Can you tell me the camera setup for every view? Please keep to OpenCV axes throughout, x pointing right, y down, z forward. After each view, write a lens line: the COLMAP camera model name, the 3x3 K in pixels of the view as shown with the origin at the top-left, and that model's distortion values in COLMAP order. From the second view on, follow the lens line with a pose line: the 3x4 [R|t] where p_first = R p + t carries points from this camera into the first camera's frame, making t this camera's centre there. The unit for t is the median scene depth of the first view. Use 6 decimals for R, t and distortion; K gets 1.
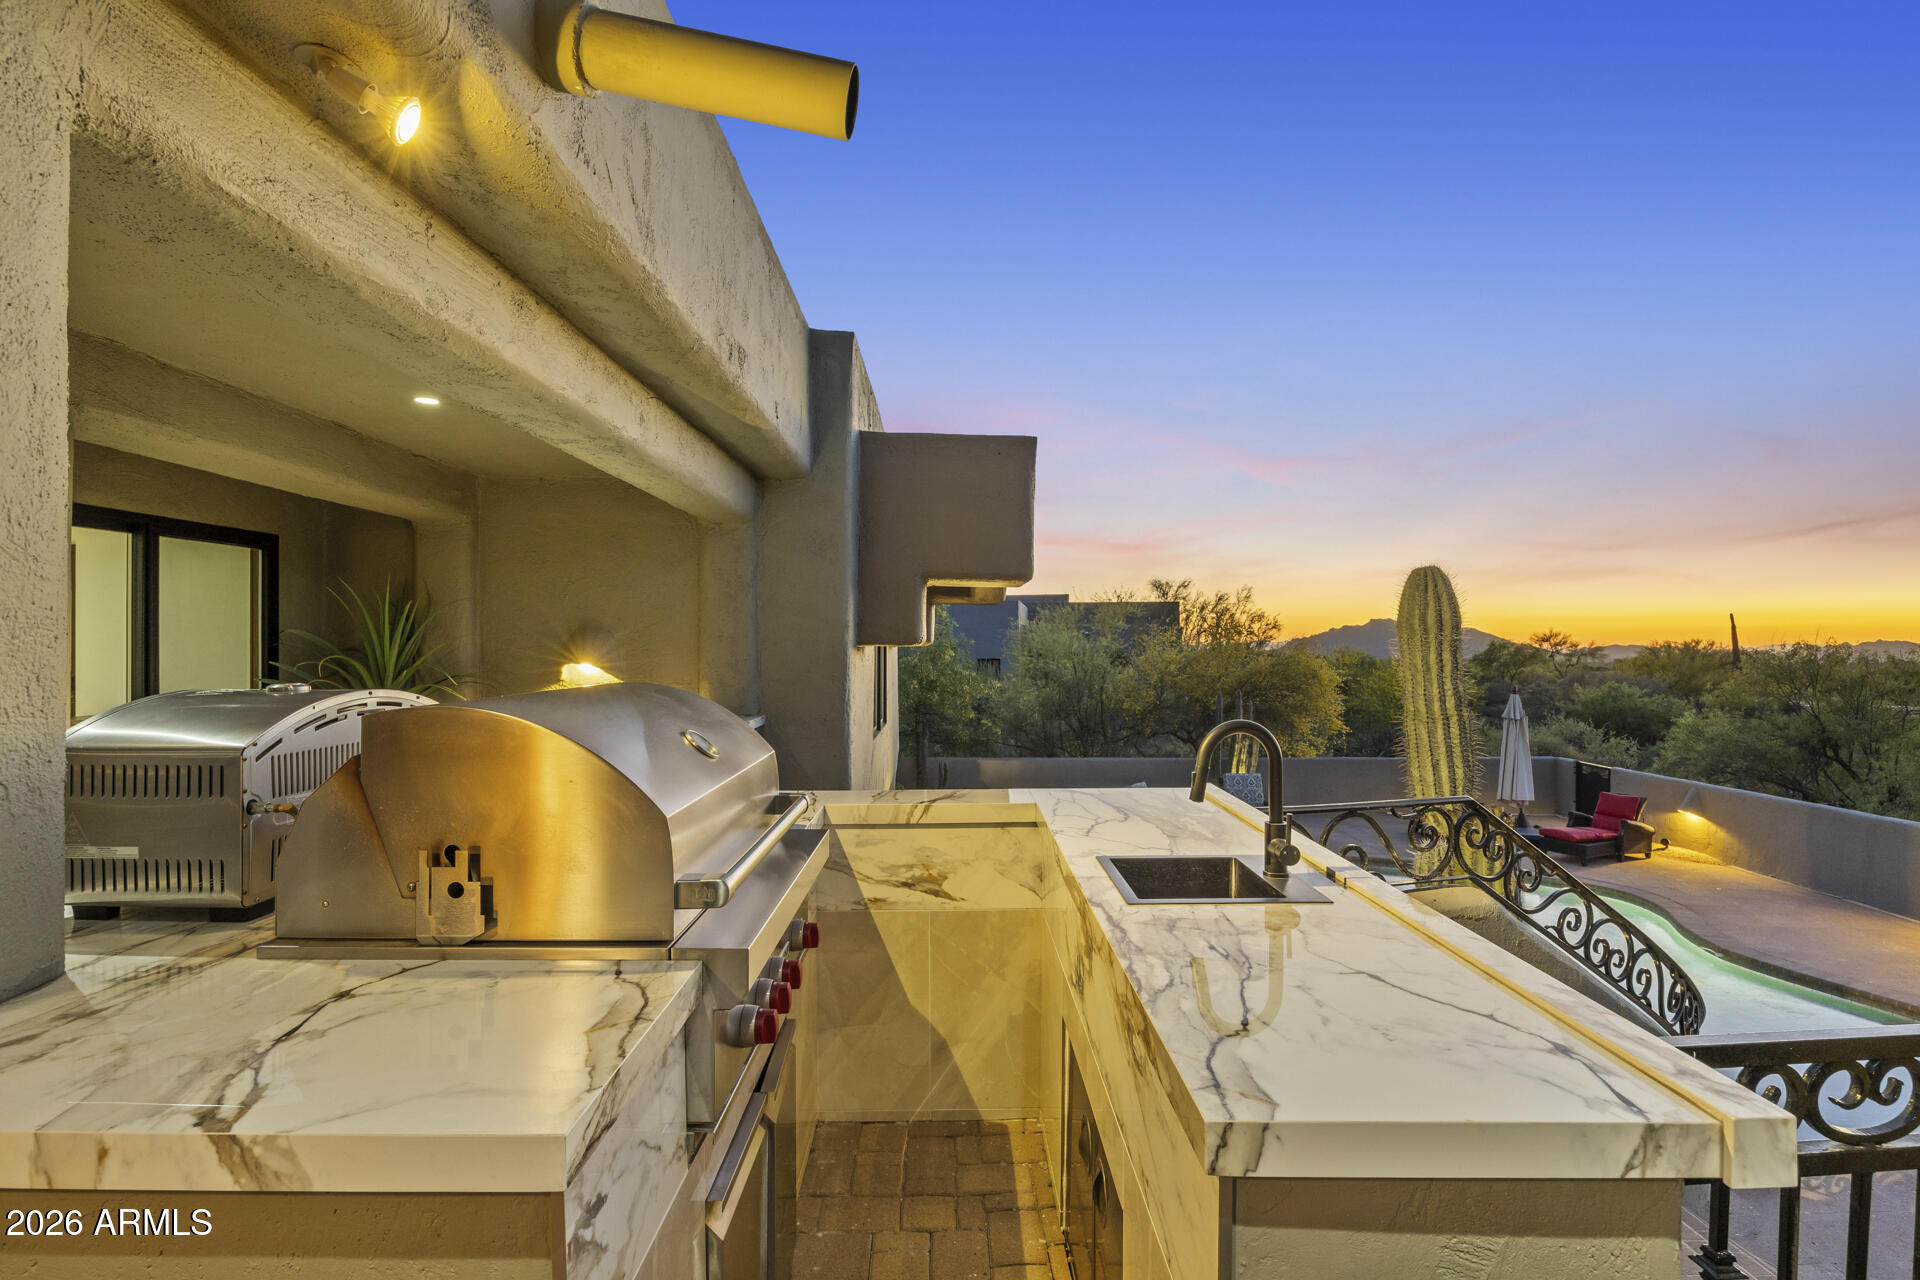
lens RADIAL K [[952.0, 0, 964.8], [0, 952.0, 646.6], [0, 0, 1]] dist [-0.008915, -0.000601]
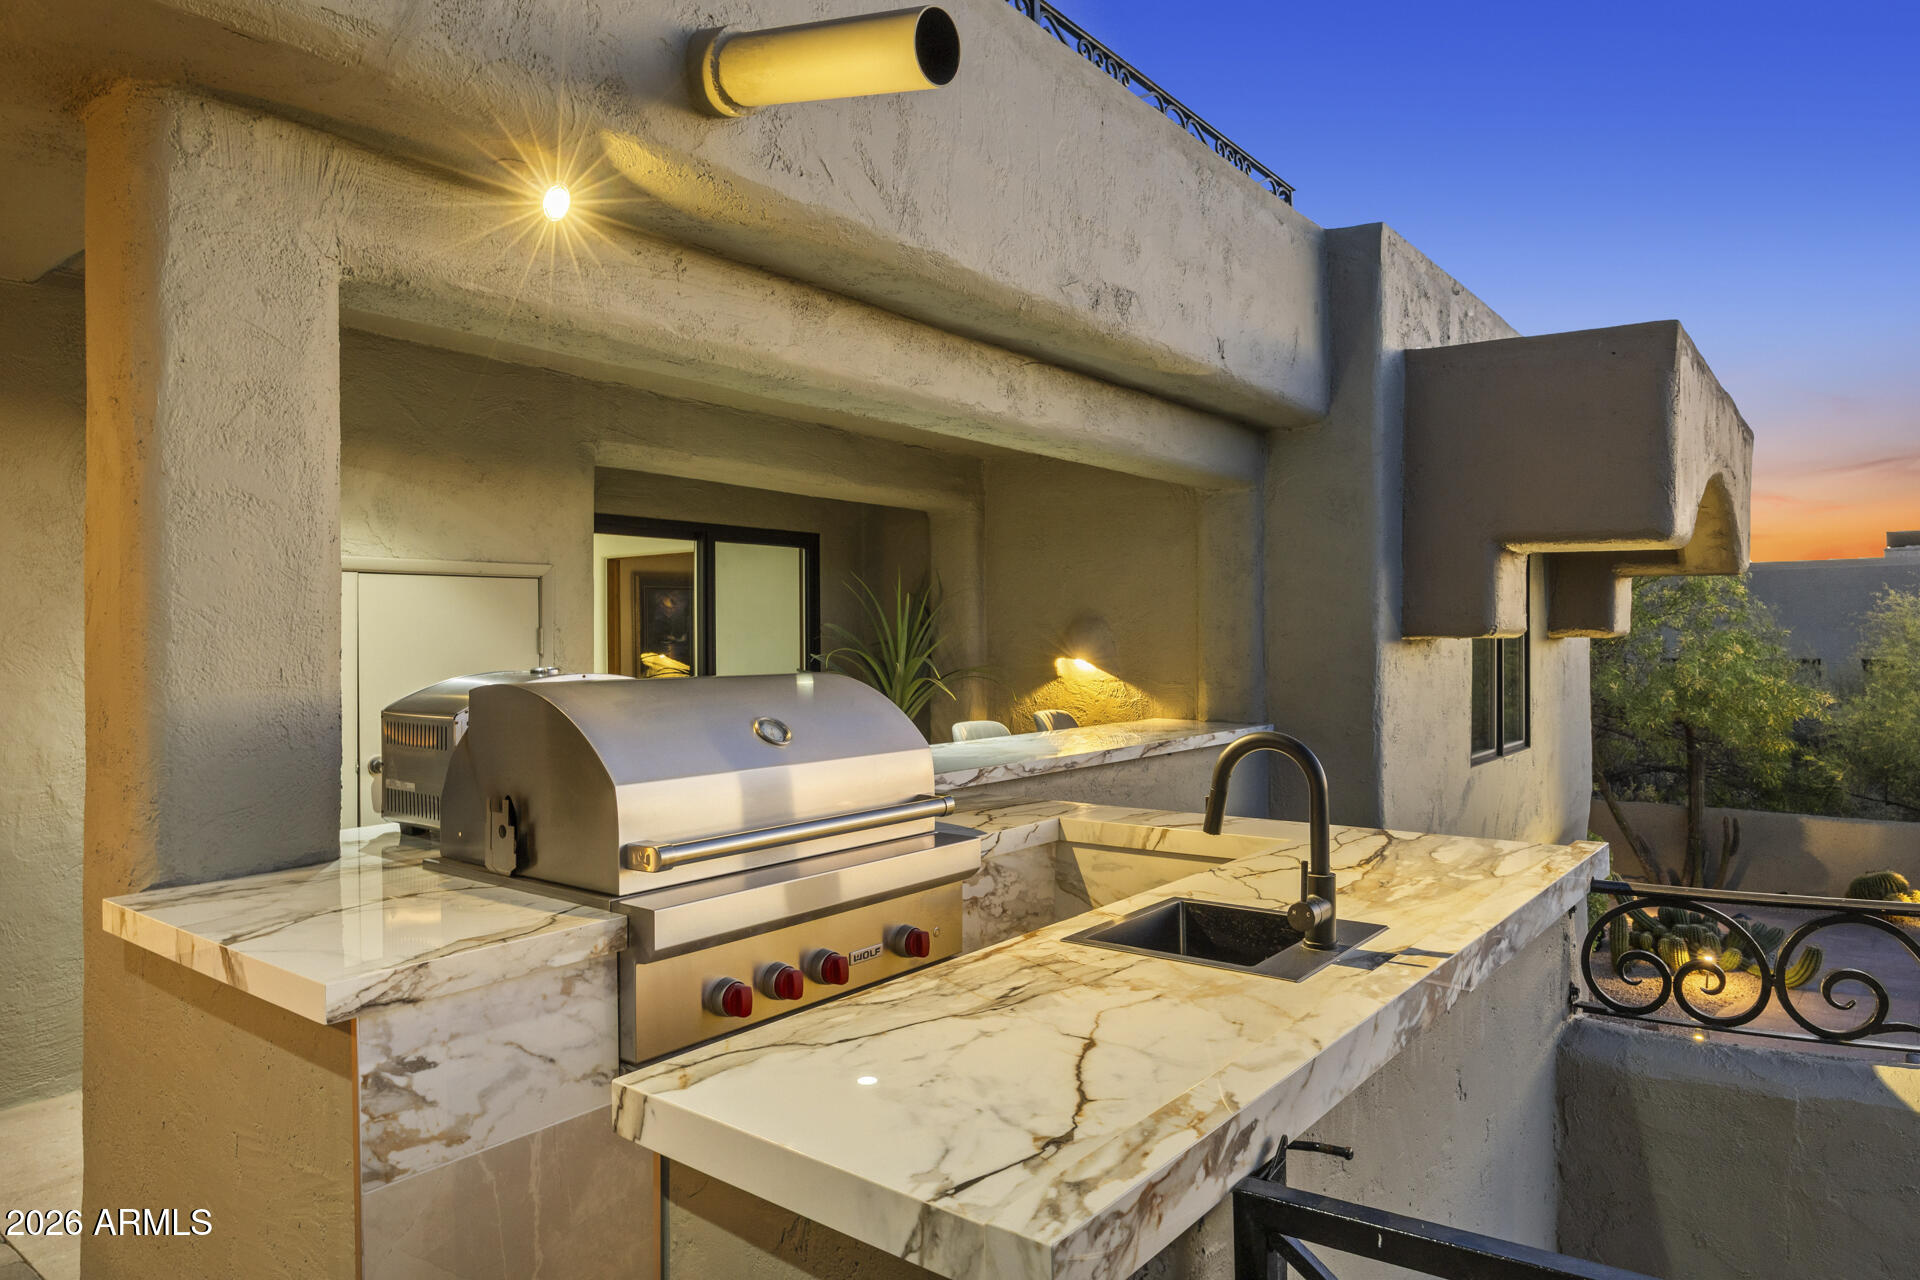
lens RADIAL K [[1252.6, 0, 993.5], [0, 1252.6, 642.7], [0, 0, 1]] dist [-0.001250, 0.001046]
pose [[0.778794, 0.000001, -0.627280, 0.524819], [0.001018, 0.999999, 0.001265, 0.003786], [0.627279, -0.001623, 0.778793, 0.064856]]
